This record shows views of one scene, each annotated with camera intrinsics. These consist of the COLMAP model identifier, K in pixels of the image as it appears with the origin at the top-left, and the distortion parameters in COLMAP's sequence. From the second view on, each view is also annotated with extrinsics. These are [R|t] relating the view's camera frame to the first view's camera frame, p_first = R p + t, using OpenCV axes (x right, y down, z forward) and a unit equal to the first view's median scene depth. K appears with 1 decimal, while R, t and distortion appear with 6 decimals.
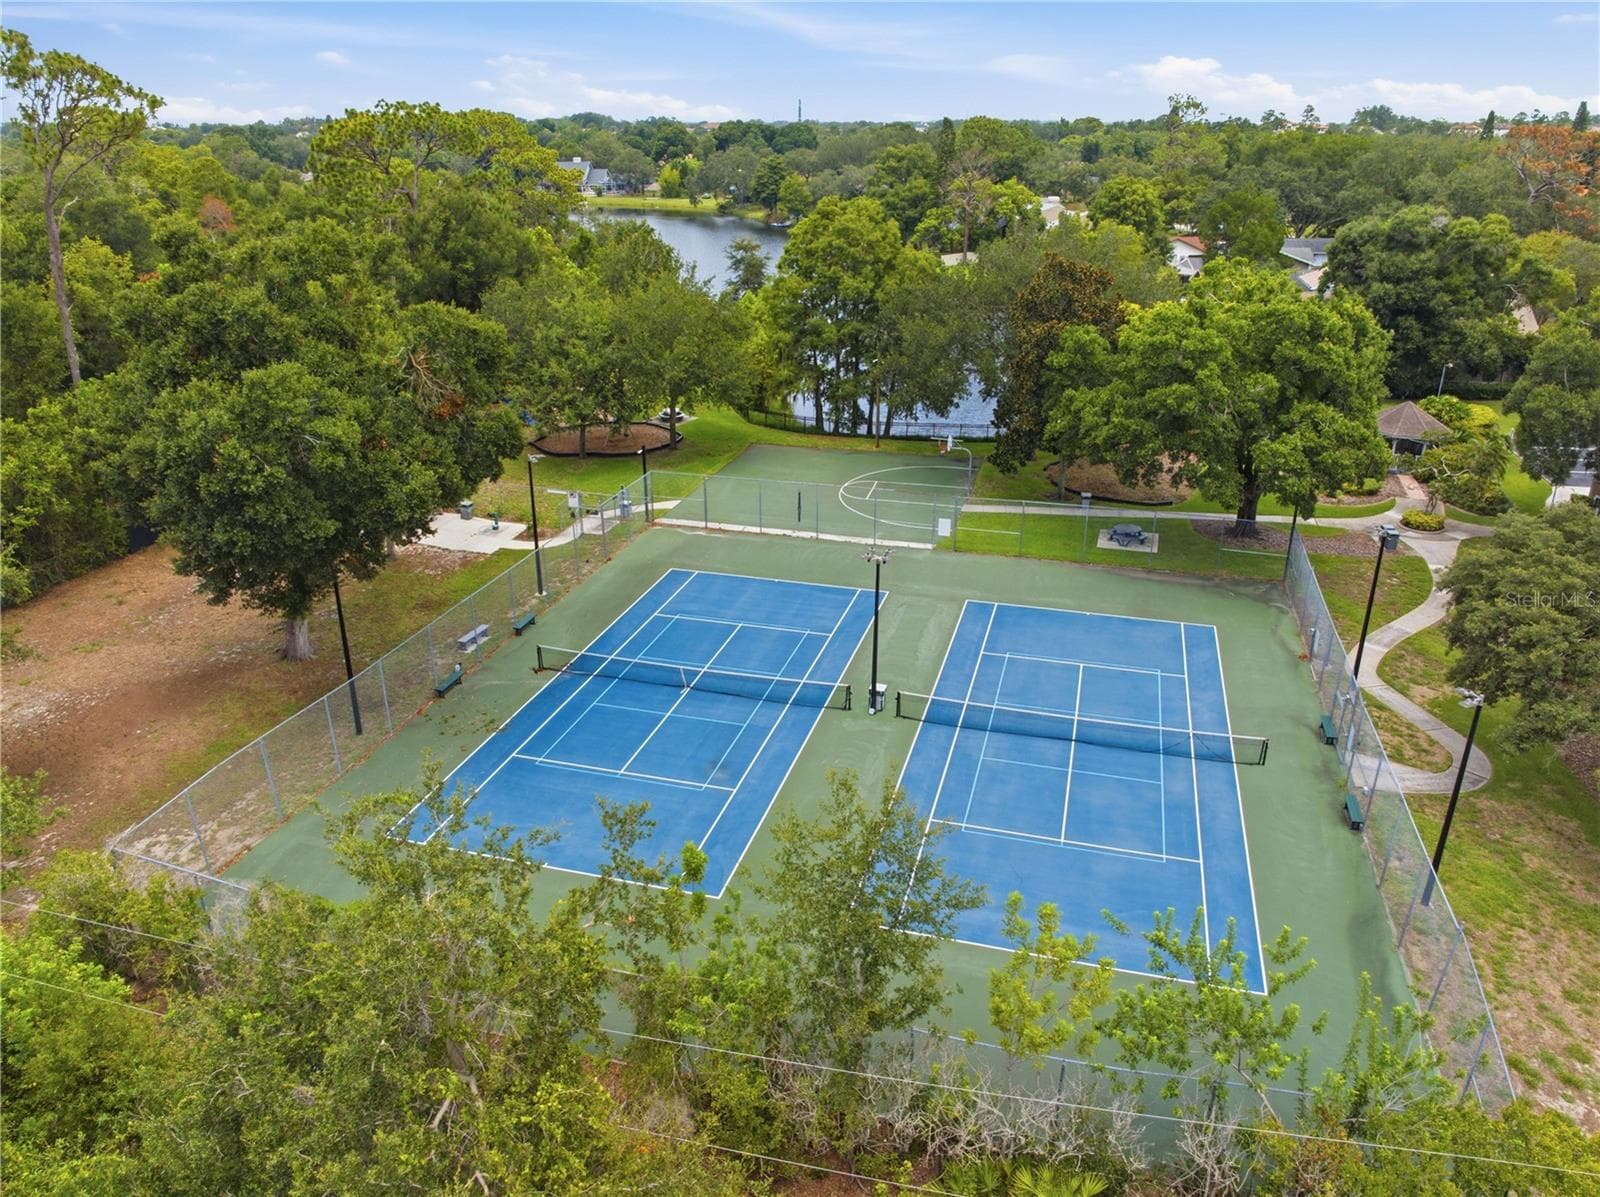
lens RADIAL K [[1141.9, 0, 800.0], [0, 1141.9, 598.5], [0, 0, 1]] dist [-0.044523, -0.002640]
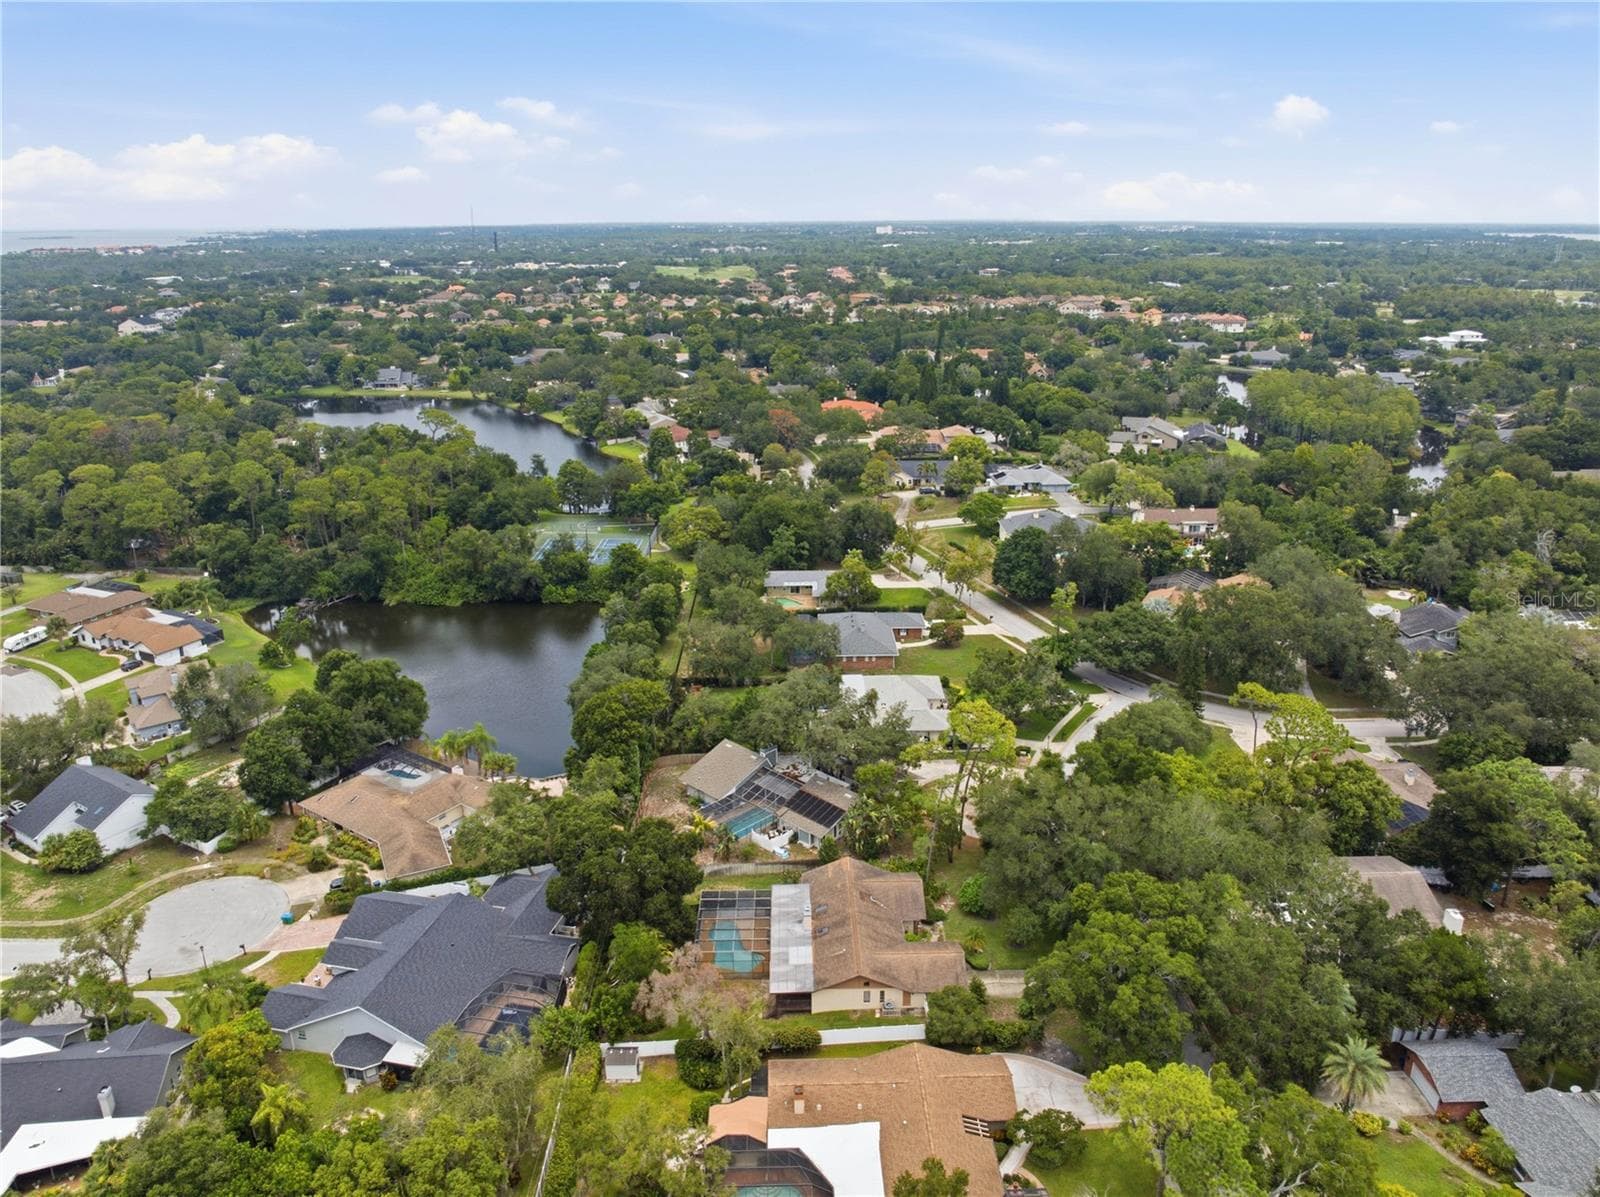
lens RADIAL K [[1141.9, 0, 800.0], [0, 1141.9, 598.5], [0, 0, 1]] dist [-0.044523, -0.002640]
pose [[0.966743, -0.084126, 0.241516, -0.199689], [0.101371, 0.993046, -0.059866, 0.479751], [-0.234800, 0.082358, 0.968548, -3.102486]]
